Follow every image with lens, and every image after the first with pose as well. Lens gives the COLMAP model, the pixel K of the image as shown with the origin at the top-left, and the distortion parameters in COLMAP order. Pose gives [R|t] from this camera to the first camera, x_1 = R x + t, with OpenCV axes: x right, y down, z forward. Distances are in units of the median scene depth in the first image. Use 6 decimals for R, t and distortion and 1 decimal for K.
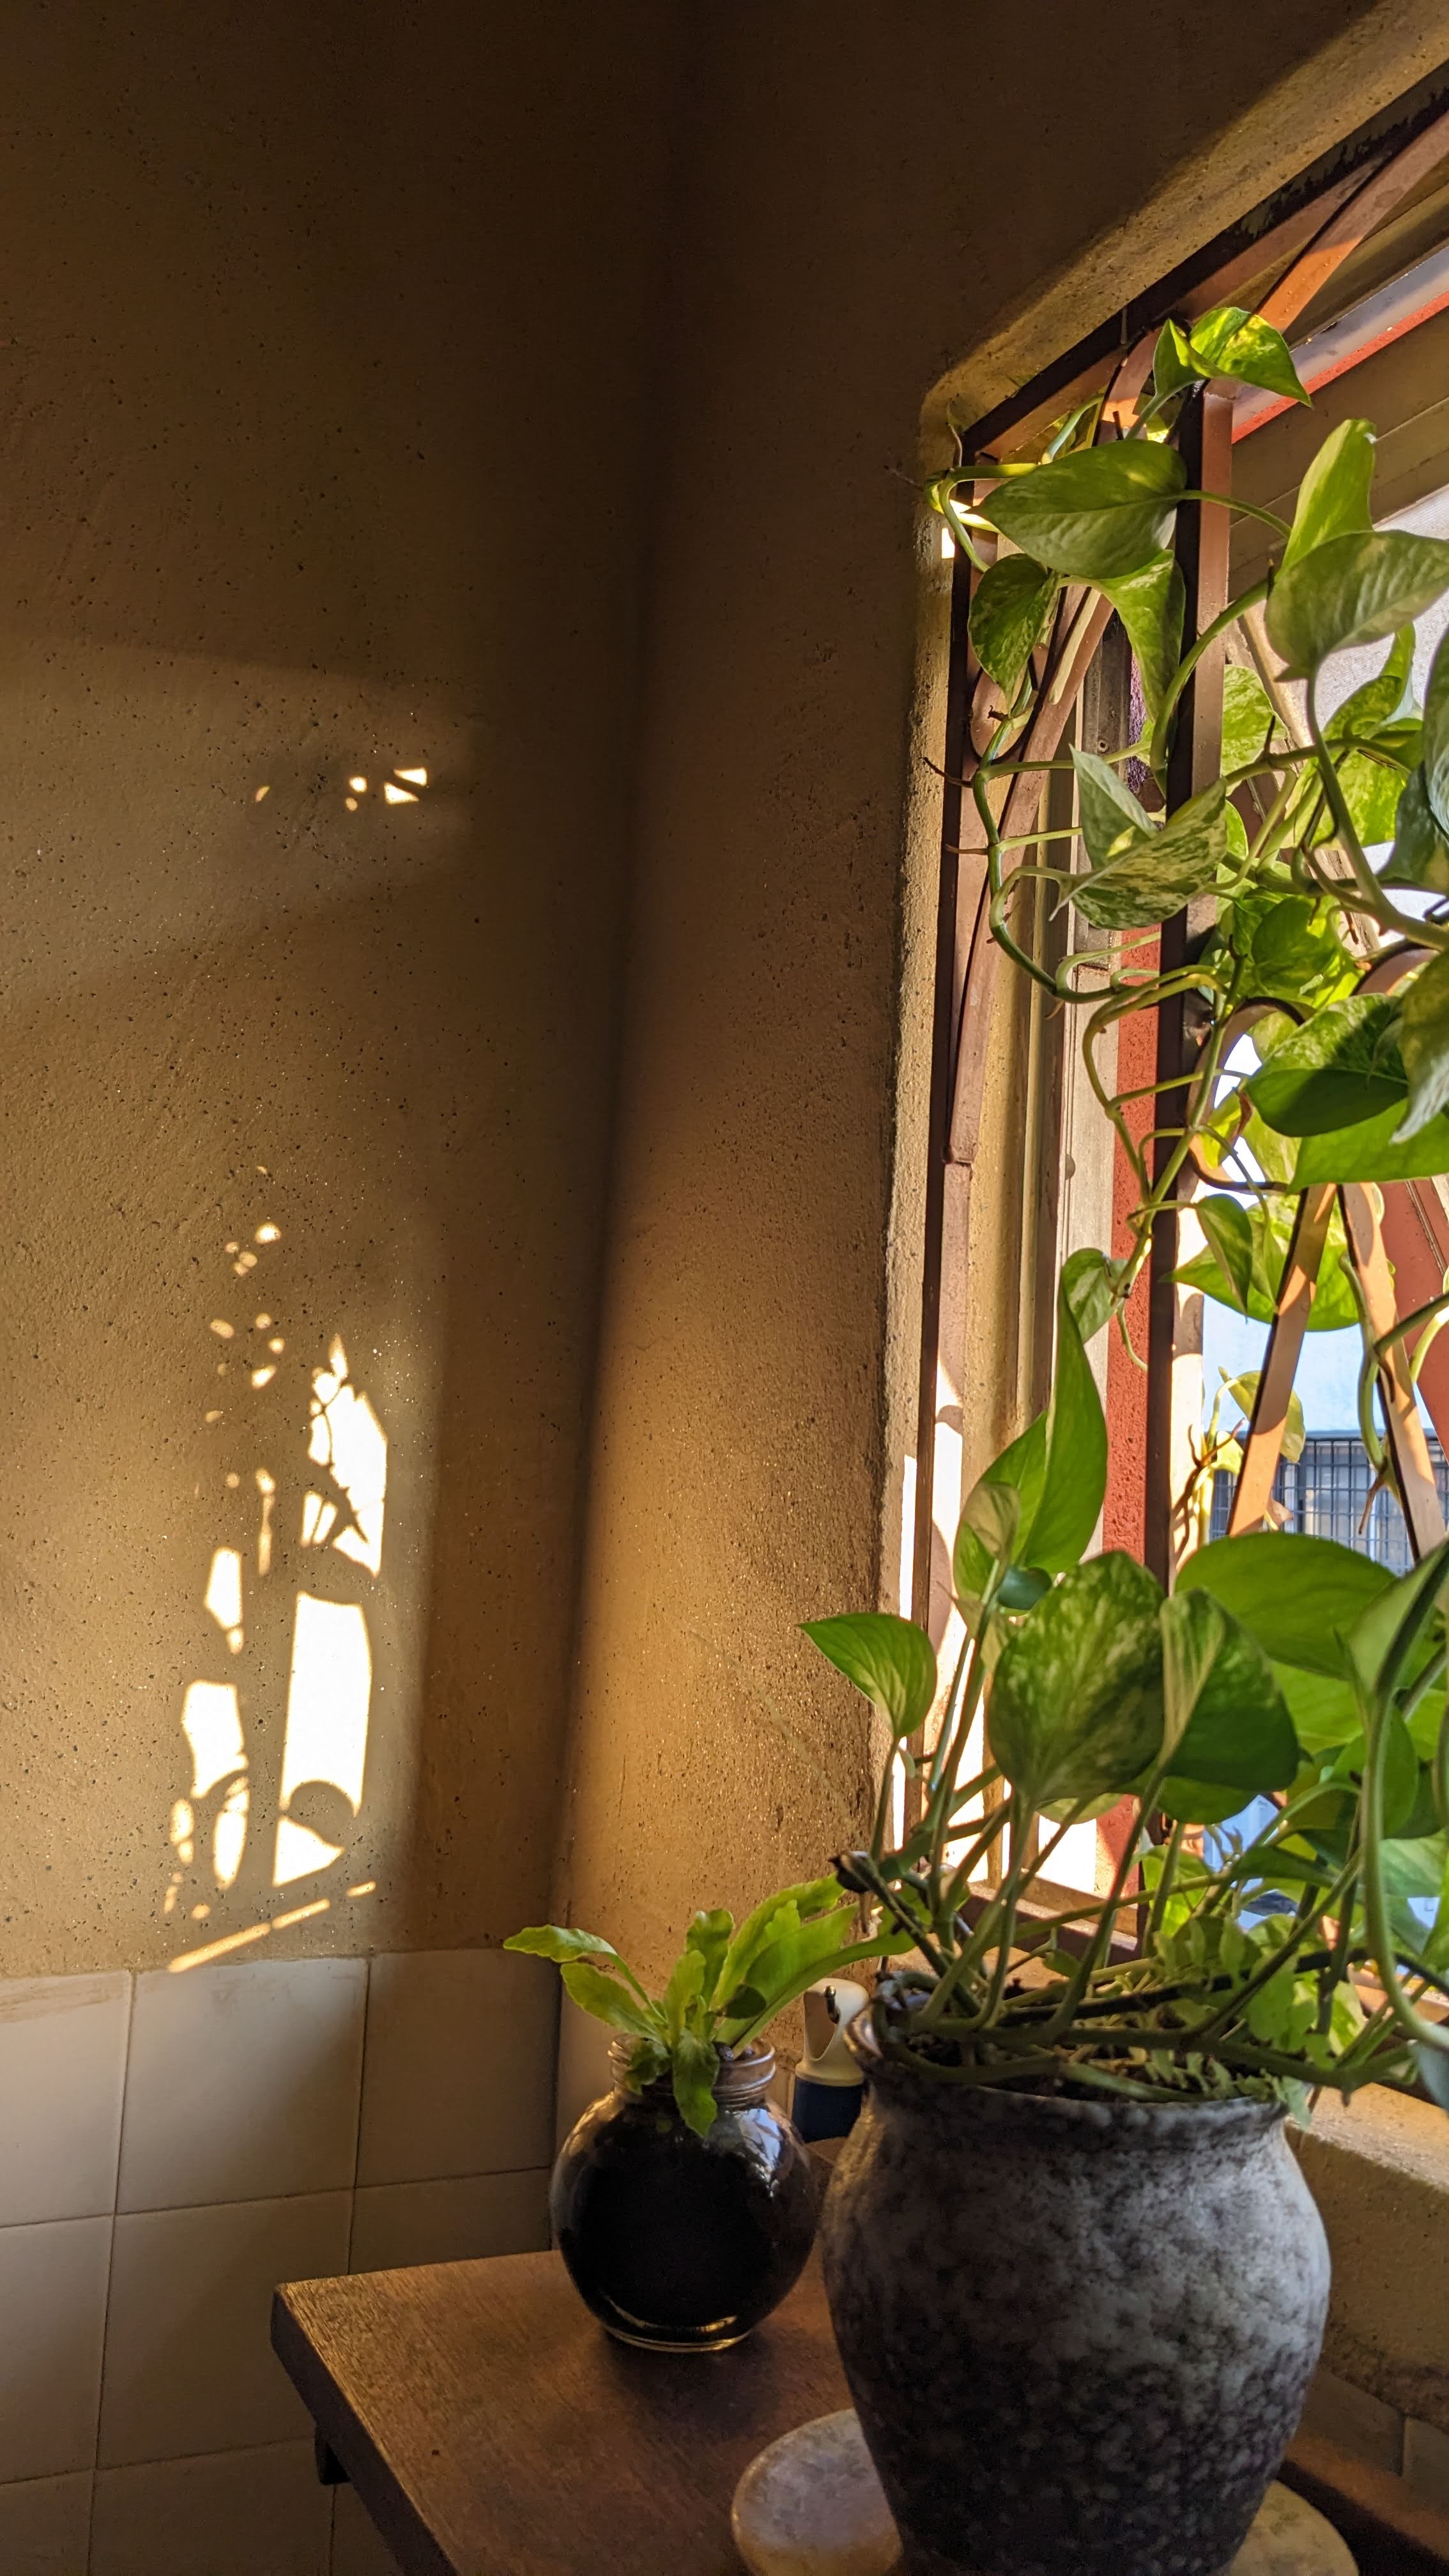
lens RADIAL K [[2058.7, 0, 724.5], [0, 2058.7, 1288.0], [0, 0, 1]] dist [0.010709, -0.006338]
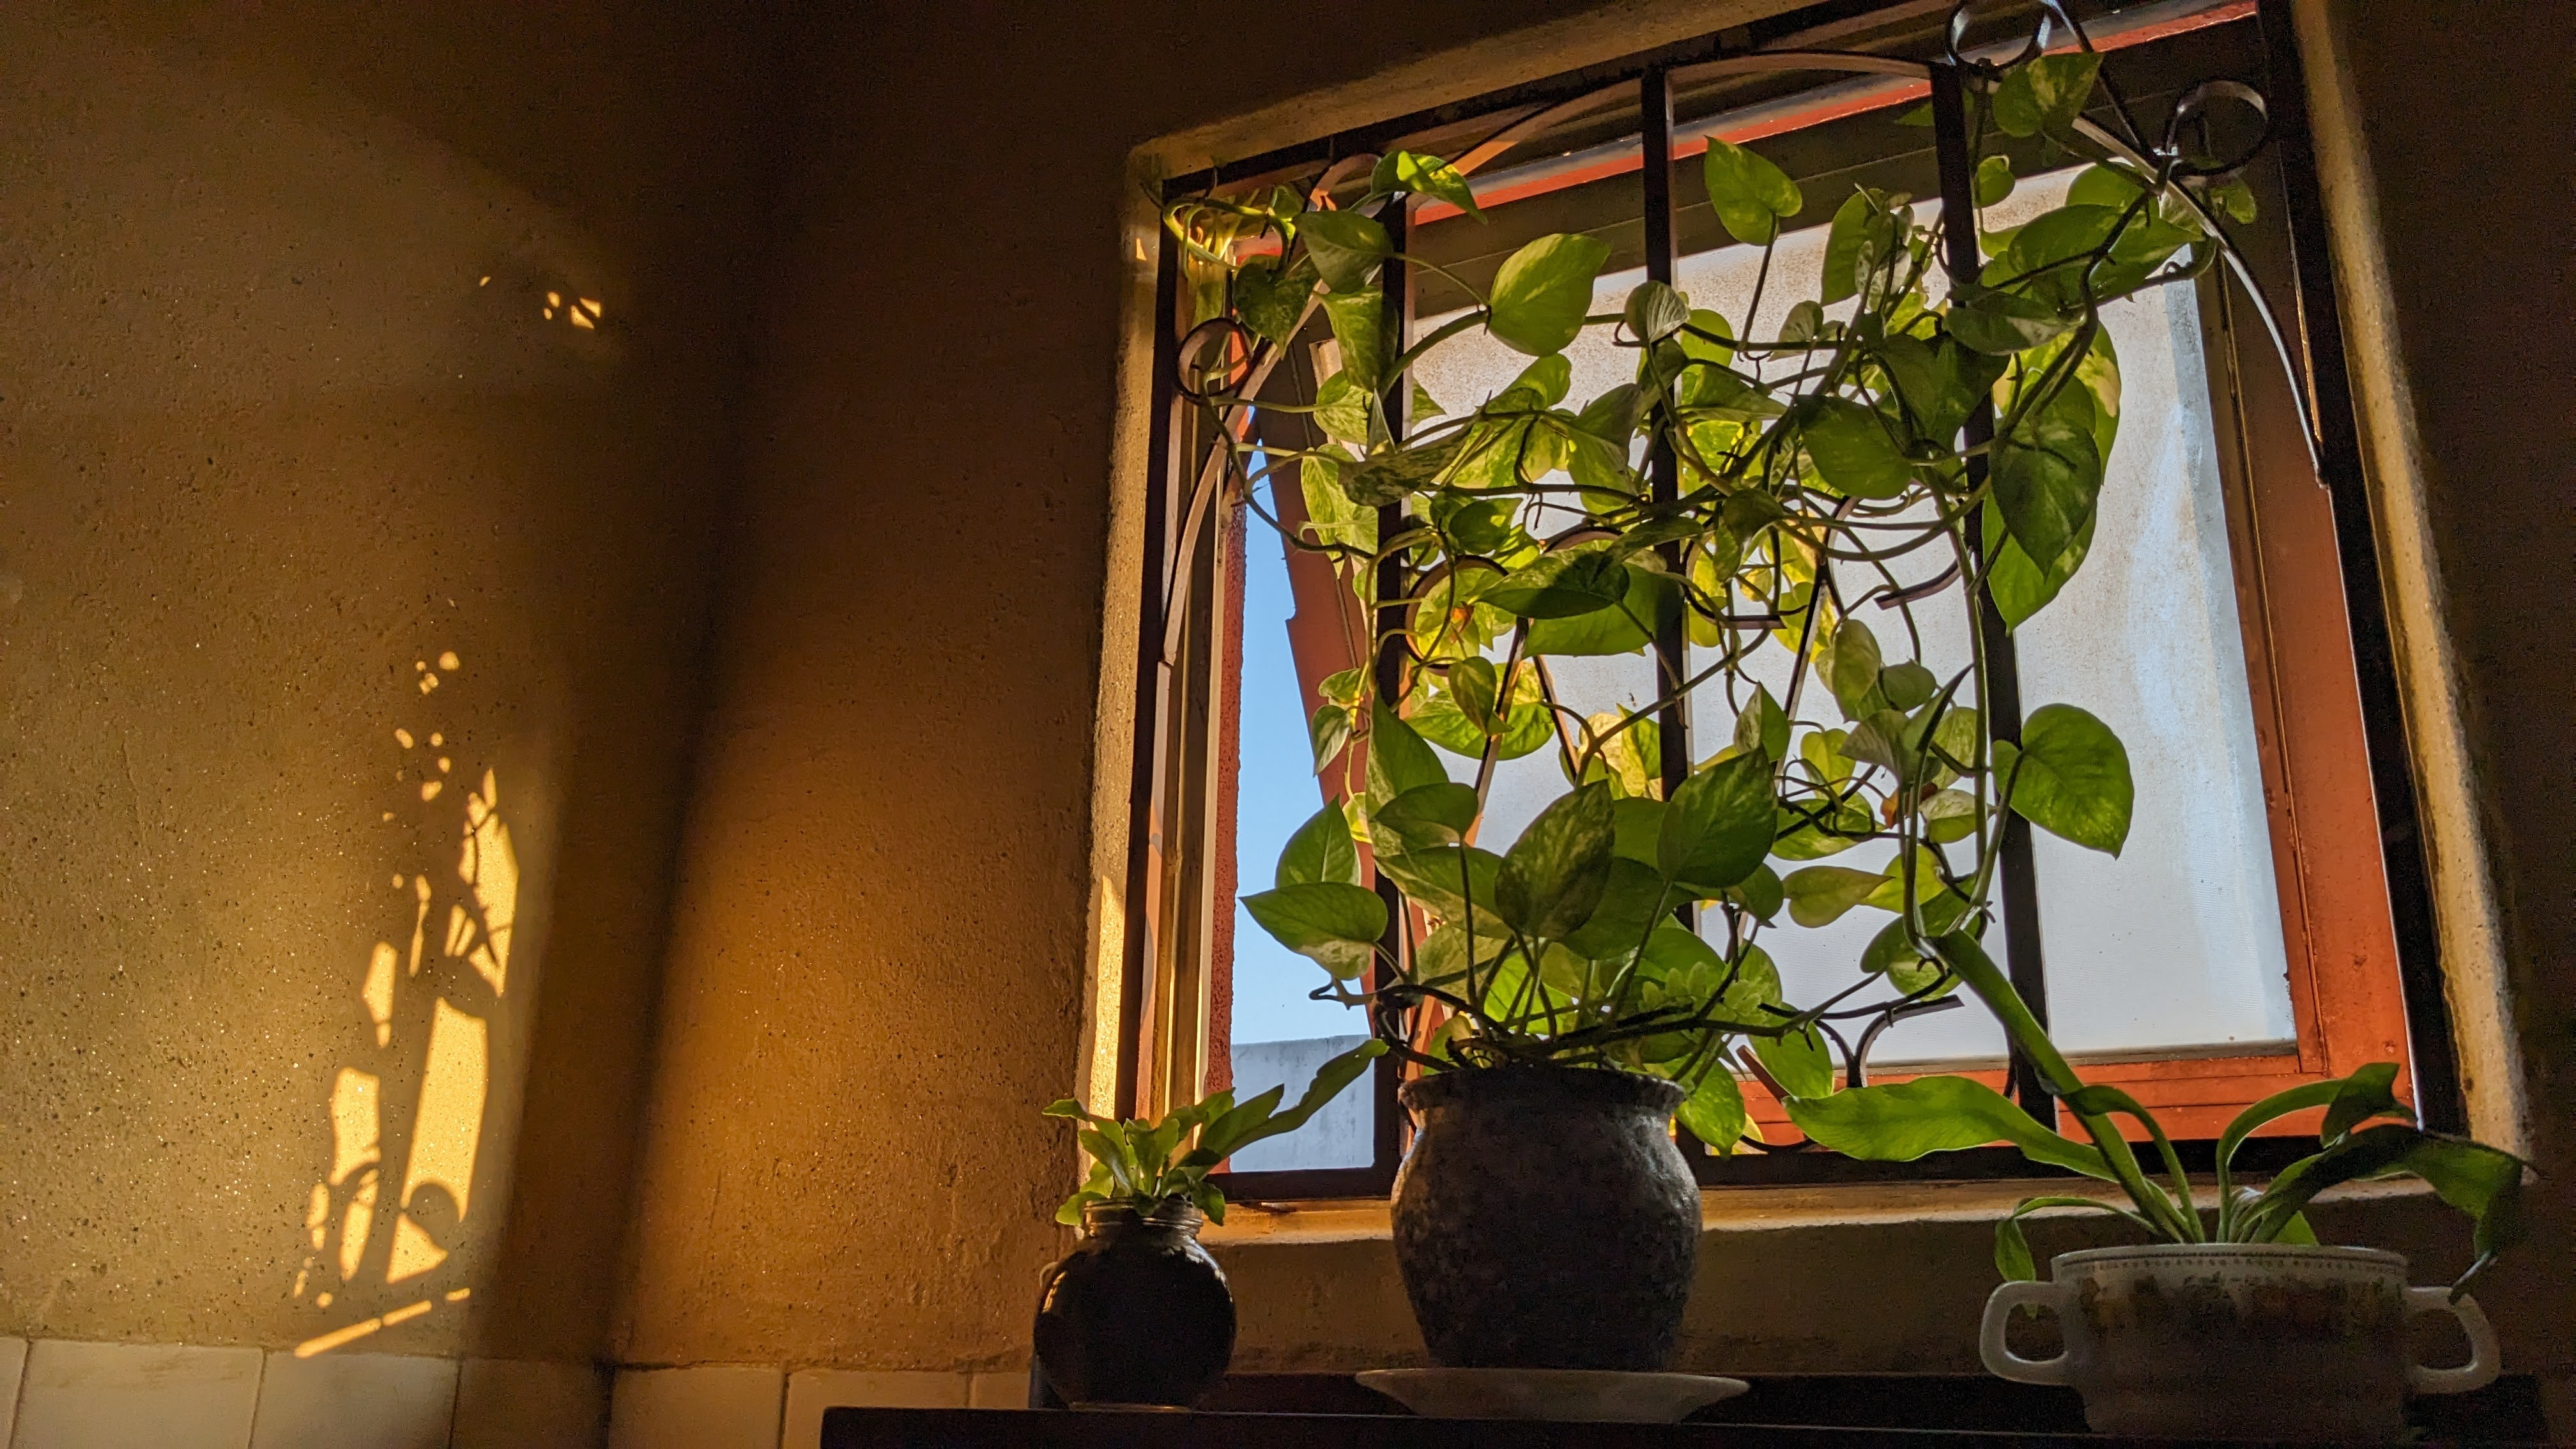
lens RADIAL K [[2058.7, 0, 1295.1], [0, 2058.7, 736.4], [0, 0, 1]] dist [0.010709, -0.006338]
pose [[0.802526, 0.163918, 0.573658, -0.487168], [-0.043846, 0.975121, -0.217294, 0.229946], [-0.595004, 0.149231, 0.789747, -0.105476]]
